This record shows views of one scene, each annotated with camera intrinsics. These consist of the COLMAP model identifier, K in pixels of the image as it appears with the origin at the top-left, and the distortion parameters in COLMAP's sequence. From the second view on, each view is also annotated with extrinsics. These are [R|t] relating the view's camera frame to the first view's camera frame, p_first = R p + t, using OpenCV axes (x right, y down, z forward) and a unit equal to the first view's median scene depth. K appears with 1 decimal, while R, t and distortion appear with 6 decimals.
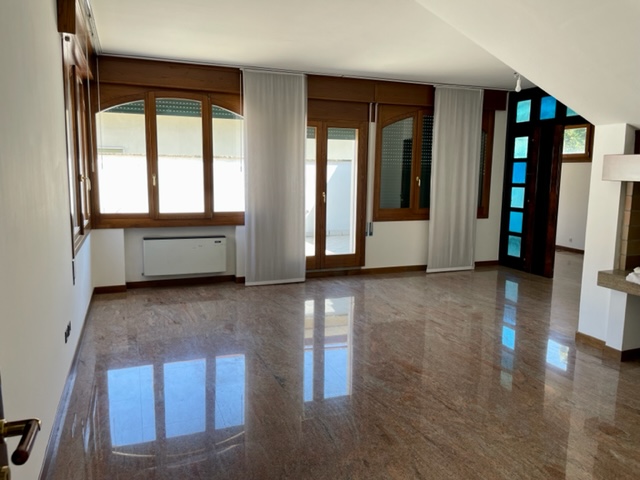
lens RADIAL K [[488.2, 0, 320.3], [0, 488.2, 239.5], [0, 0, 1]] dist [0.058165, -0.023923]
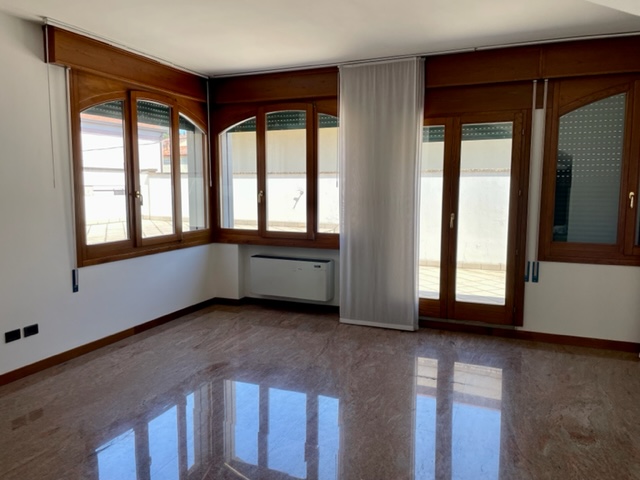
lens RADIAL K [[488.2, 0, 319.4], [0, 488.2, 238.4], [0, 0, 1]] dist [0.058165, -0.023923]
pose [[0.714473, 0.061627, -0.696943, 0.396558], [-0.088225, 0.996098, -0.002364, -0.043475], [0.694078, 0.063177, 0.717122, 0.360249]]
